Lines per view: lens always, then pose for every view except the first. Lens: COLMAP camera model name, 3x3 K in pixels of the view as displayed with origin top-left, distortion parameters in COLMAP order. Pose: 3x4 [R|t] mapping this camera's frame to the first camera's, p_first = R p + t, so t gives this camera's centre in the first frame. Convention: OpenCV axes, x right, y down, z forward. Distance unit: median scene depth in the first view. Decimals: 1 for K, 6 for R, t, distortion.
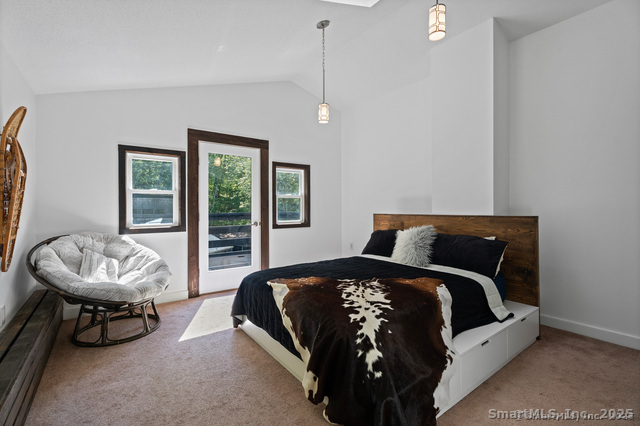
lens RADIAL K [[283.8, 0, 320.0], [0, 283.8, 213.0], [0, 0, 1]] dist [0.001283, 0.000282]
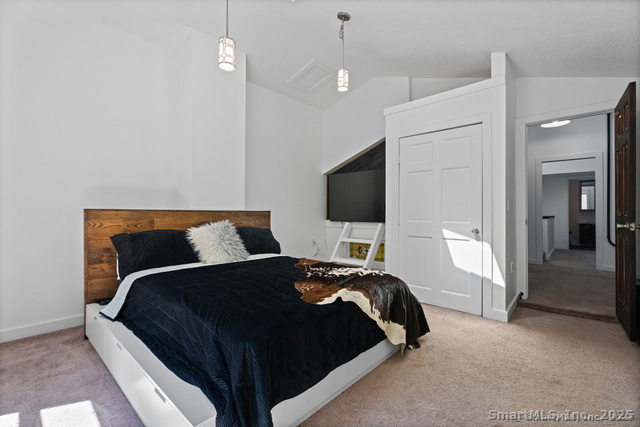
lens RADIAL K [[283.8, 0, 320.0], [0, 283.8, 213.5], [0, 0, 1]] dist [0.001283, 0.000282]
pose [[-0.191468, 0.004011, 0.981491, -0.694101], [0.012799, 0.999917, -0.001589, 0.028080], [-0.981415, 0.012258, -0.191504, 0.932435]]
